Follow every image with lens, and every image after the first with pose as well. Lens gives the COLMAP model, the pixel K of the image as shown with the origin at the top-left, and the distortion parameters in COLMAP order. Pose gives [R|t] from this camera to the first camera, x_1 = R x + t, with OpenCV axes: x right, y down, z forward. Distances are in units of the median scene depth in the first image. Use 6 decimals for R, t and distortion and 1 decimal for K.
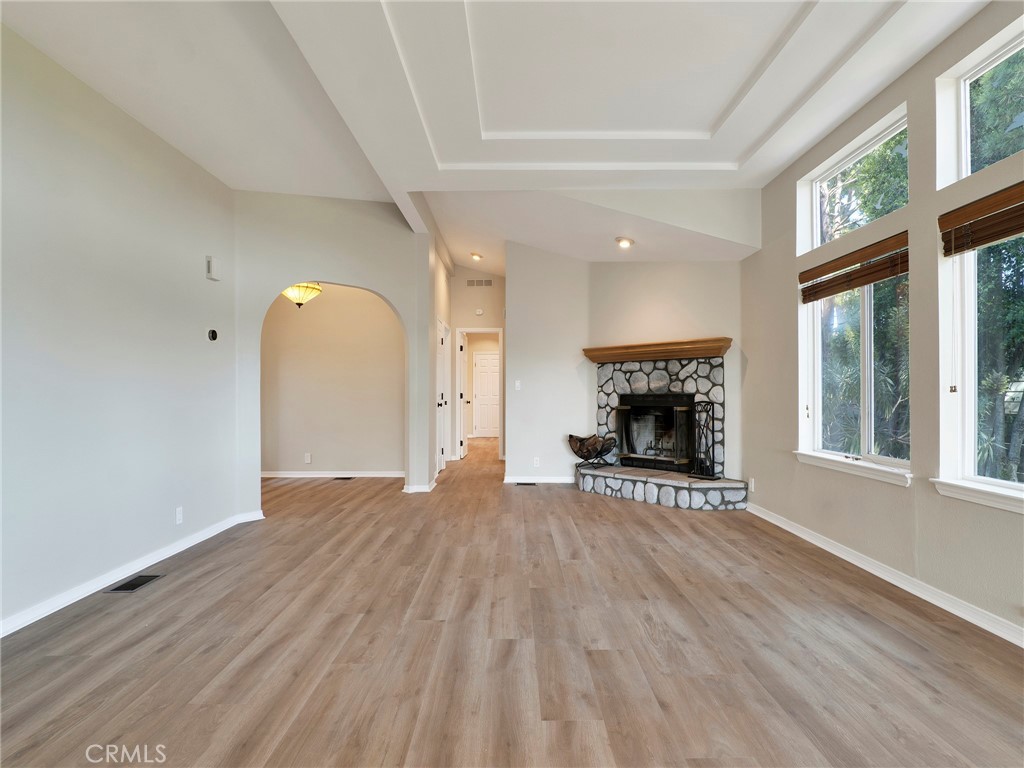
lens RADIAL K [[491.7, 0, 509.5], [0, 491.7, 394.6], [0, 0, 1]] dist [-0.014138, 0.000787]
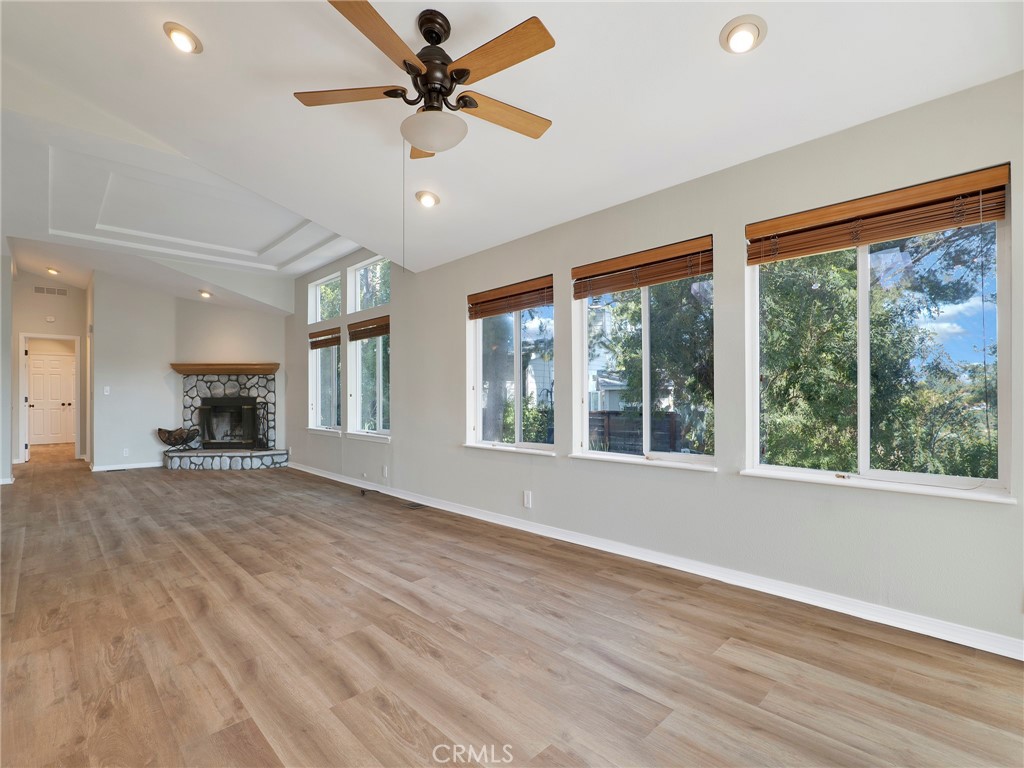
lens RADIAL K [[491.7, 0, 509.5], [0, 491.7, 394.6], [0, 0, 1]] dist [-0.014138, 0.000787]
pose [[0.718465, 0.002386, 0.695559, -0.127221], [0.002511, 0.999979, -0.006024, 0.001201], [-0.695559, 0.006074, 0.718444, -0.674557]]
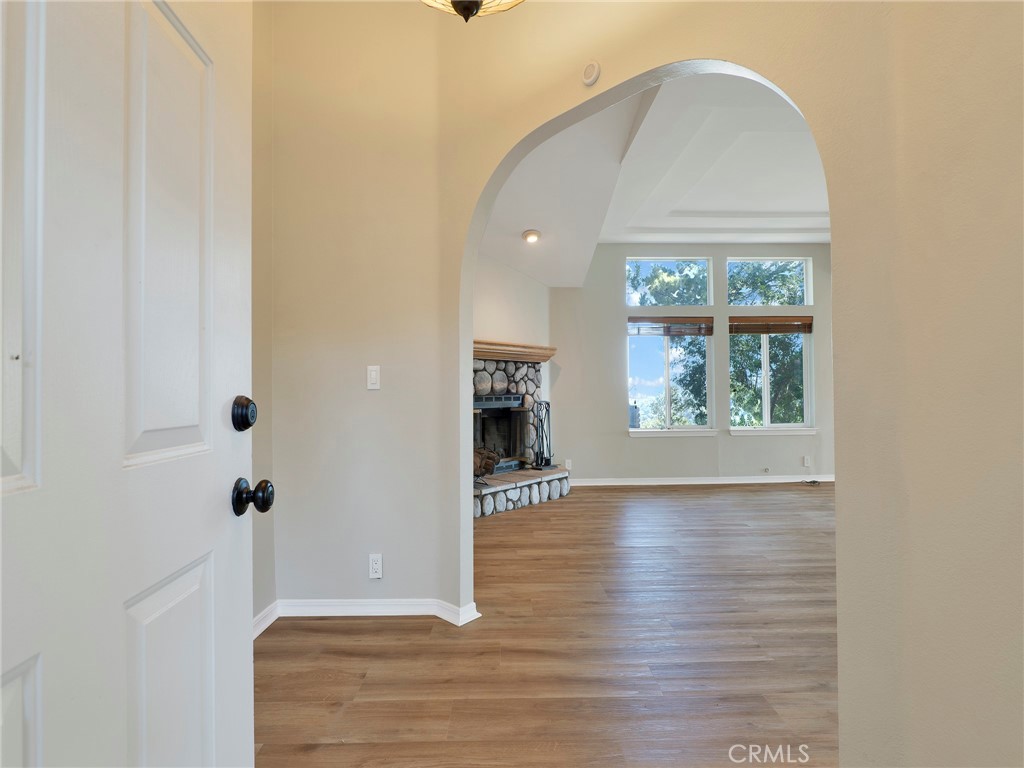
lens RADIAL K [[491.7, 0, 509.5], [0, 491.7, 394.6], [0, 0, 1]] dist [-0.014138, 0.000787]
pose [[-0.027556, -0.004059, 0.999612, -0.712488], [0.008111, 0.999958, 0.004284, -0.007133], [-0.999587, 0.008225, -0.027522, 1.064305]]
